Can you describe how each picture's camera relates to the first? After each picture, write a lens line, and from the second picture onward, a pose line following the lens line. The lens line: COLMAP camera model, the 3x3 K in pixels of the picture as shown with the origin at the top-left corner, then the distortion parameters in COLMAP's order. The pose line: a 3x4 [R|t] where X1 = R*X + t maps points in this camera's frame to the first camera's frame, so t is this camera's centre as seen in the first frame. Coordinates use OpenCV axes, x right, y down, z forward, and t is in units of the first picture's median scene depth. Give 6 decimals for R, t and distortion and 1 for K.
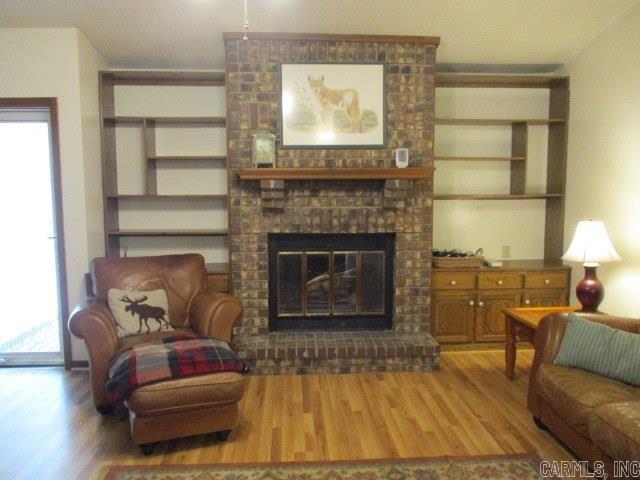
lens RADIAL K [[536.6, 0, 321.2], [0, 536.6, 240.4], [0, 0, 1]] dist [-0.027929, 0.017172]
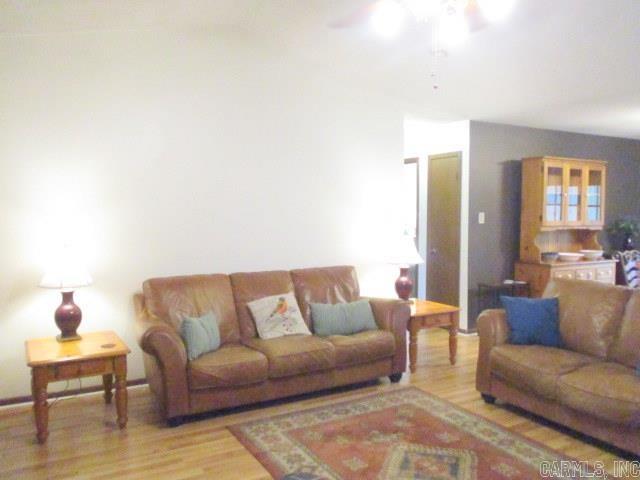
lens RADIAL K [[536.6, 0, 319.7], [0, 536.6, 240.9], [0, 0, 1]] dist [-0.027929, 0.017172]
pose [[-0.436217, -0.051229, 0.898382, -0.532851], [0.092400, 0.990551, 0.101350, -0.091768], [-0.895085, 0.127221, -0.427361, 0.864325]]
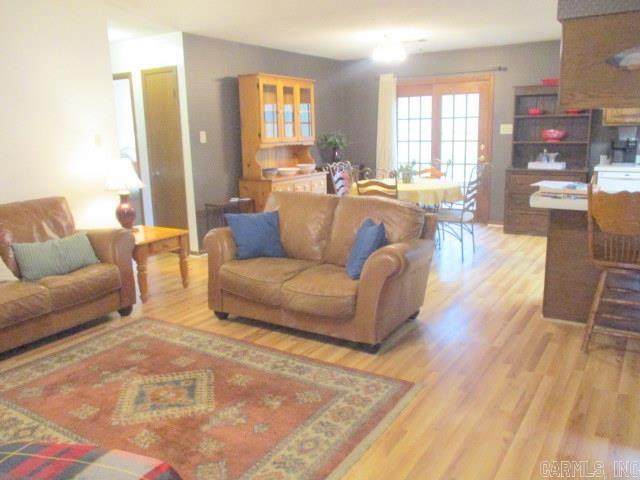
lens RADIAL K [[536.6, 0, 320.6], [0, 536.6, 238.8], [0, 0, 1]] dist [-0.027929, 0.017172]
pose [[-0.810743, -0.096844, 0.577336, -0.518602], [0.086239, 0.955702, 0.281418, -0.080989], [-0.579015, 0.277947, -0.766477, 0.828732]]
